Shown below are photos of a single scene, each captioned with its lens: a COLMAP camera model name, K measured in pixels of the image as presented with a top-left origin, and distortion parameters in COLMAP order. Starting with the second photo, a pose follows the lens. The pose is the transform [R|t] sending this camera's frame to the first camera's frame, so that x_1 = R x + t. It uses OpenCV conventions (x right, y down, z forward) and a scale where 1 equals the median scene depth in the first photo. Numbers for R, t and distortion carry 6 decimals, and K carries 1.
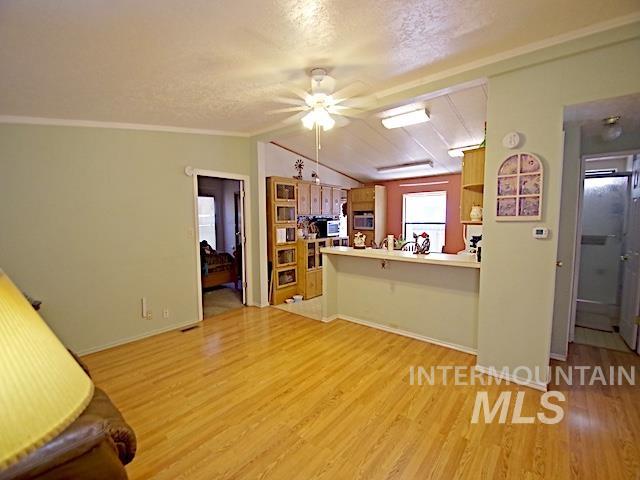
lens RADIAL K [[283.1, 0, 320.5], [0, 283.1, 240.4], [0, 0, 1]] dist [-0.001849, -0.000887]
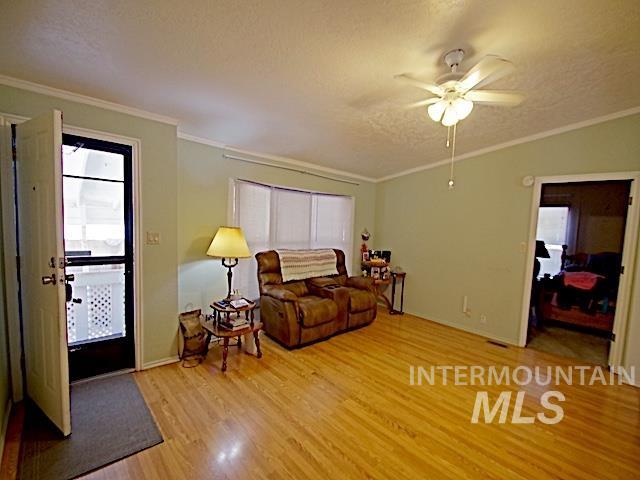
lens RADIAL K [[283.1, 0, 320.4], [0, 283.1, 241.6], [0, 0, 1]] dist [-0.001849, -0.000887]
pose [[-0.124686, 0.065610, -0.990025, 0.684553], [-0.125646, 0.988734, 0.081348, -0.047401], [0.984209, 0.134535, -0.115037, 0.573008]]
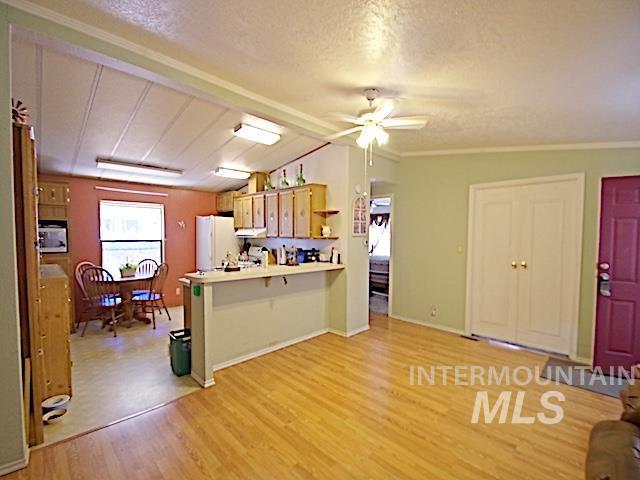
lens RADIAL K [[283.1, 0, 322.5], [0, 283.1, 244.8], [0, 0, 1]] dist [-0.001849, -0.000887]
pose [[0.089376, -0.025472, 0.995672, -0.801626], [0.074632, 0.997034, 0.018807, -0.050391], [-0.993198, 0.072628, 0.091012, 0.834701]]
